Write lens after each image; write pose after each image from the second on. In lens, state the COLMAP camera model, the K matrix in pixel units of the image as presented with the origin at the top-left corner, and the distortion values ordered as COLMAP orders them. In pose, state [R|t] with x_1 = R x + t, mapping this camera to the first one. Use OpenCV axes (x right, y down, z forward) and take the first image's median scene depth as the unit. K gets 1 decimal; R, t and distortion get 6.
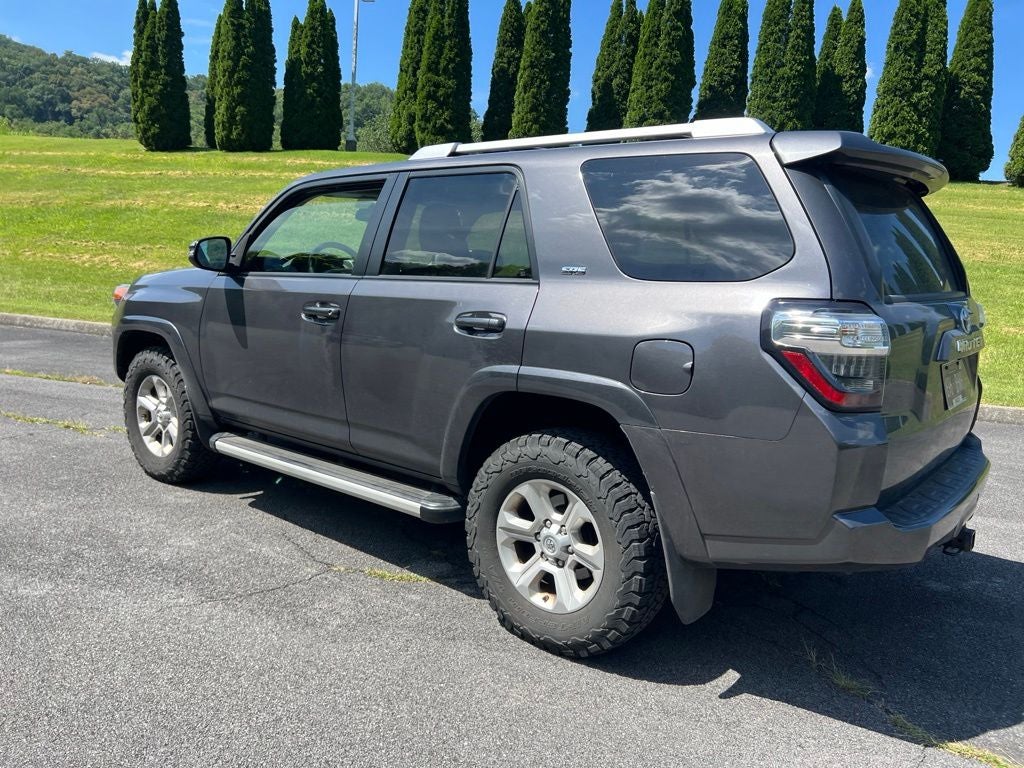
lens RADIAL K [[769.5, 0, 519.9], [0, 769.5, 388.3], [0, 0, 1]] dist [0.050612, -0.054205]
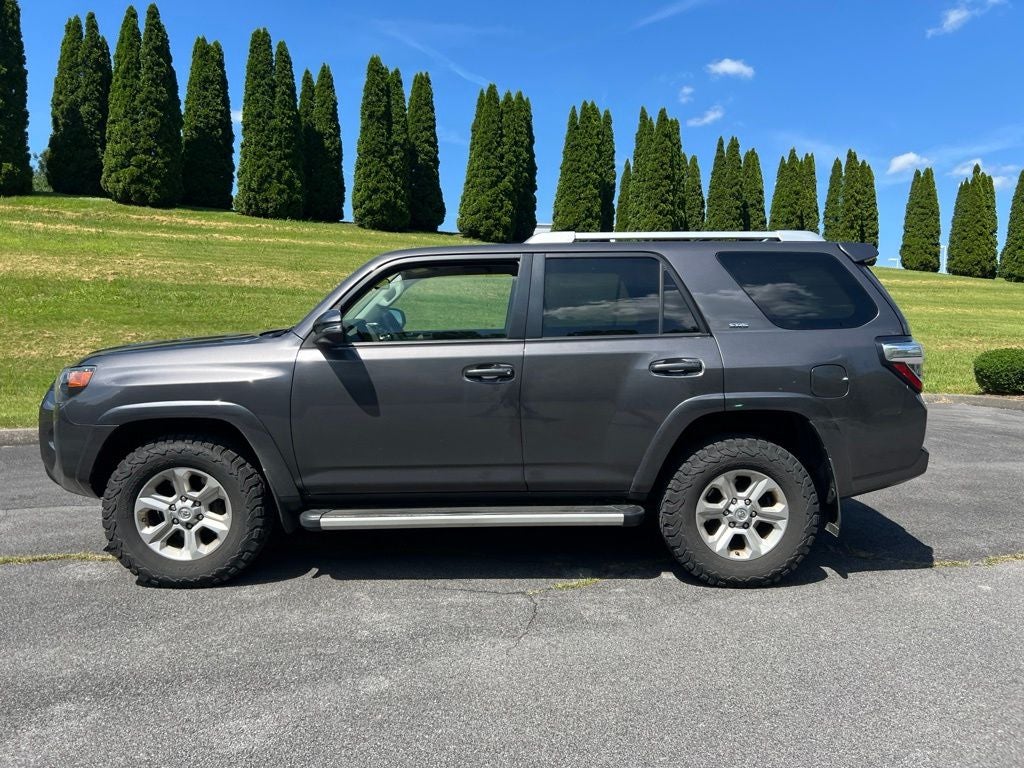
lens RADIAL K [[769.5, 0, 519.8], [0, 769.5, 382.1], [0, 0, 1]] dist [0.050612, -0.054205]
pose [[0.756842, -0.099067, 0.646047, -0.775508], [0.133582, 0.991027, -0.004523, -0.060333], [-0.639802, 0.089723, 0.763285, 0.087448]]
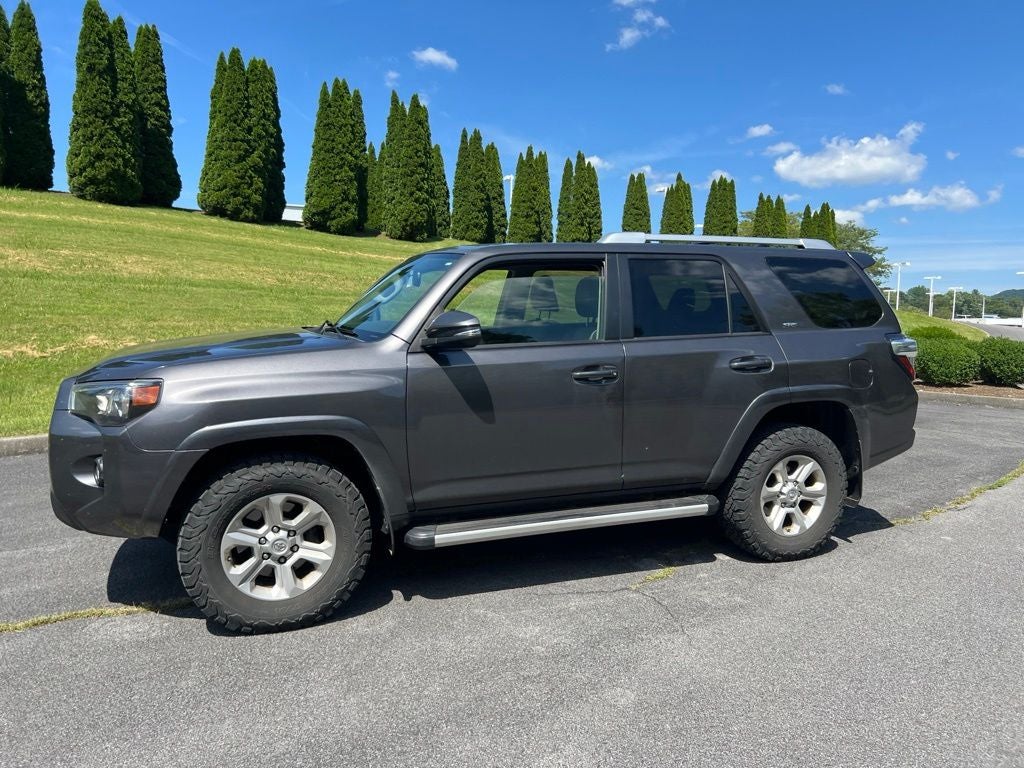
lens RADIAL K [[769.5, 0, 519.6], [0, 769.5, 398.1], [0, 0, 1]] dist [0.050612, -0.054205]
pose [[0.476901, -0.147320, 0.866523, -1.049177], [0.150795, 0.984950, 0.084462, -0.143811], [-0.865925, 0.090387, 0.491939, 0.441465]]
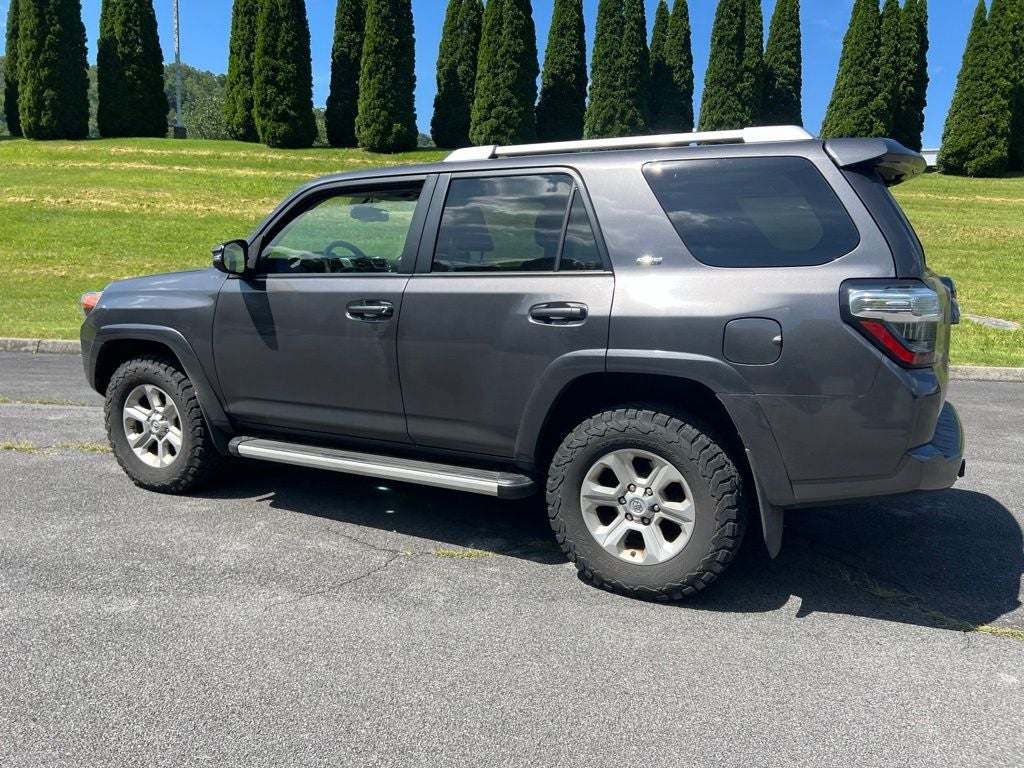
lens RADIAL K [[769.5, 0, 518.8], [0, 769.5, 391.2], [0, 0, 1]] dist [0.050612, -0.054205]
pose [[0.977571, -0.070499, 0.198458, -0.222808], [0.066352, 0.997418, 0.027479, -0.004579], [-0.199883, -0.013694, 0.979724, -0.044344]]
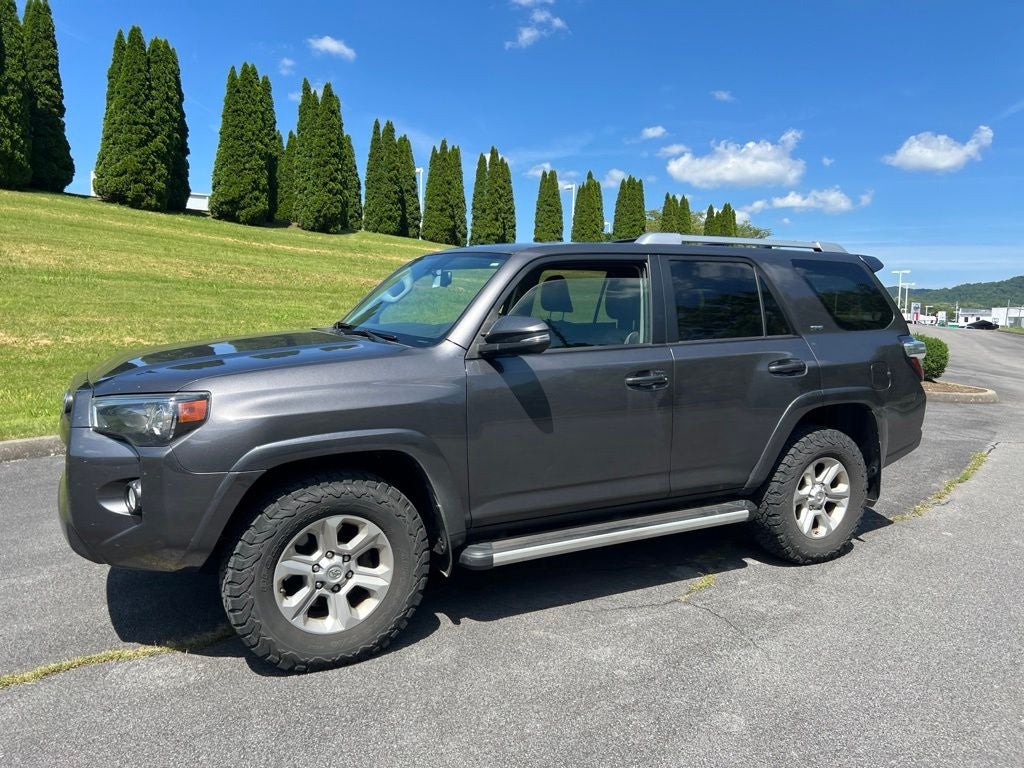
lens RADIAL K [[769.5, 0, 519.7], [0, 769.5, 383.7], [0, 0, 1]] dist [0.050612, -0.054205]
pose [[0.363694, -0.141329, 0.920735, -1.077096], [0.148143, 0.984620, 0.092618, -0.179687], [-0.919663, 0.102715, 0.379037, 0.611053]]
